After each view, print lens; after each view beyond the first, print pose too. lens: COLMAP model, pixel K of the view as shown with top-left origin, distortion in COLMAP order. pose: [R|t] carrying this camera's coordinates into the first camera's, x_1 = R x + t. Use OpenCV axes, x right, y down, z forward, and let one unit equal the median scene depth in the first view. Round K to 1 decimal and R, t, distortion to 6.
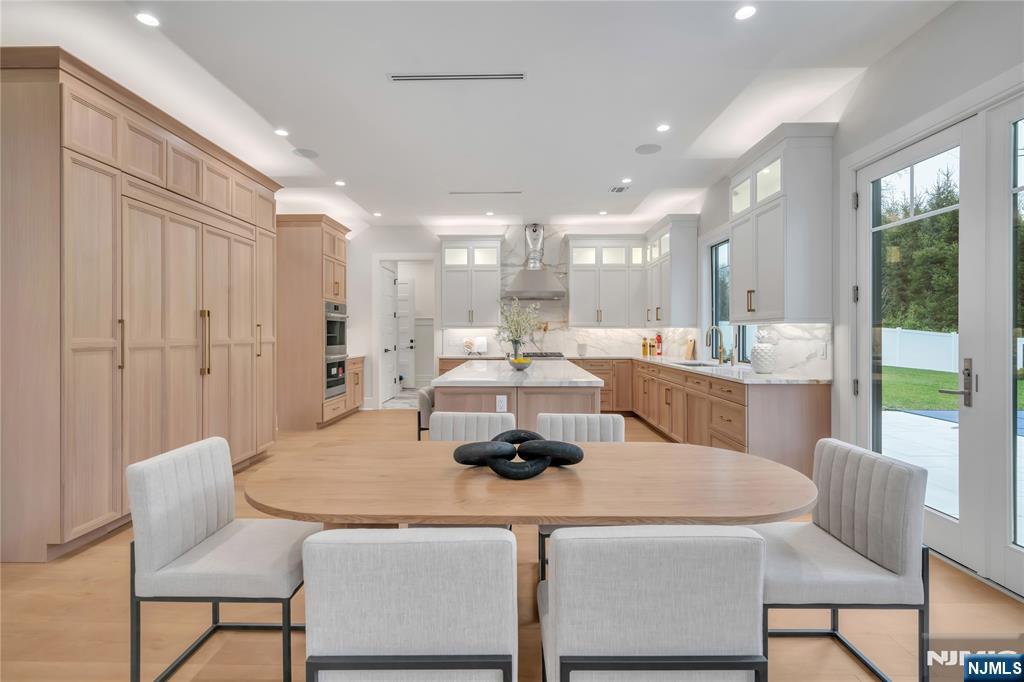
lens RADIAL K [[502.7, 0, 512.5], [0, 502.7, 336.3], [0, 0, 1]] dist [0.004948, 0.000164]
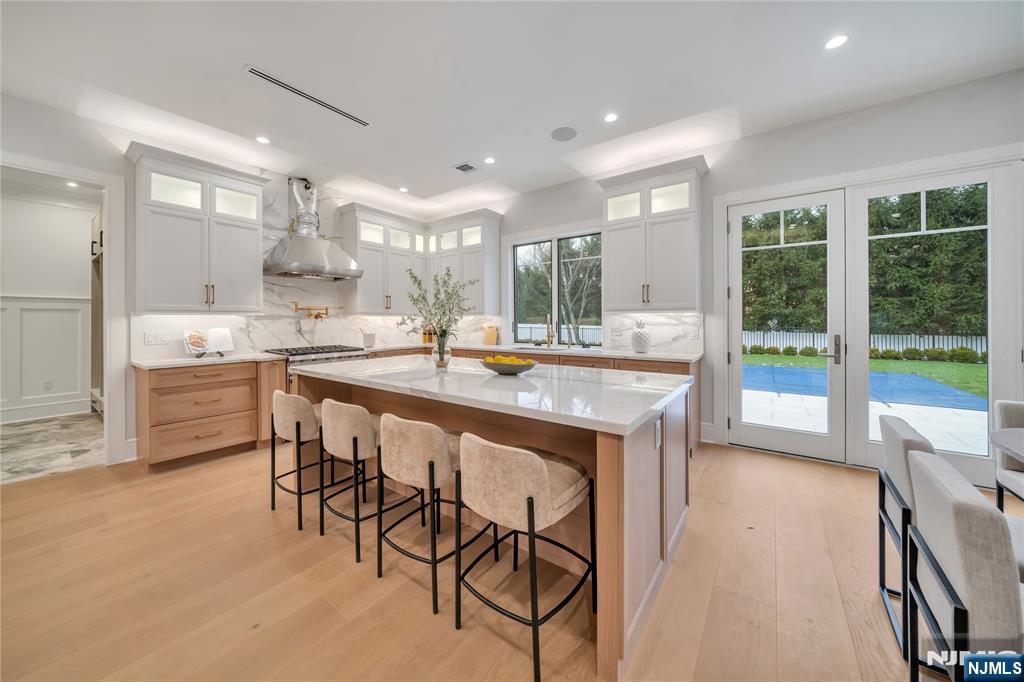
lens RADIAL K [[367.4, 0, 521.5], [0, 367.4, 319.8], [0, 0, 1]] dist [0.000096, 0.000017]
pose [[0.562126, -0.001570, 0.827050, -0.239382], [0.009256, 0.999948, -0.004393, -0.003625], [-0.827000, 0.010125, 0.562111, 0.428522]]
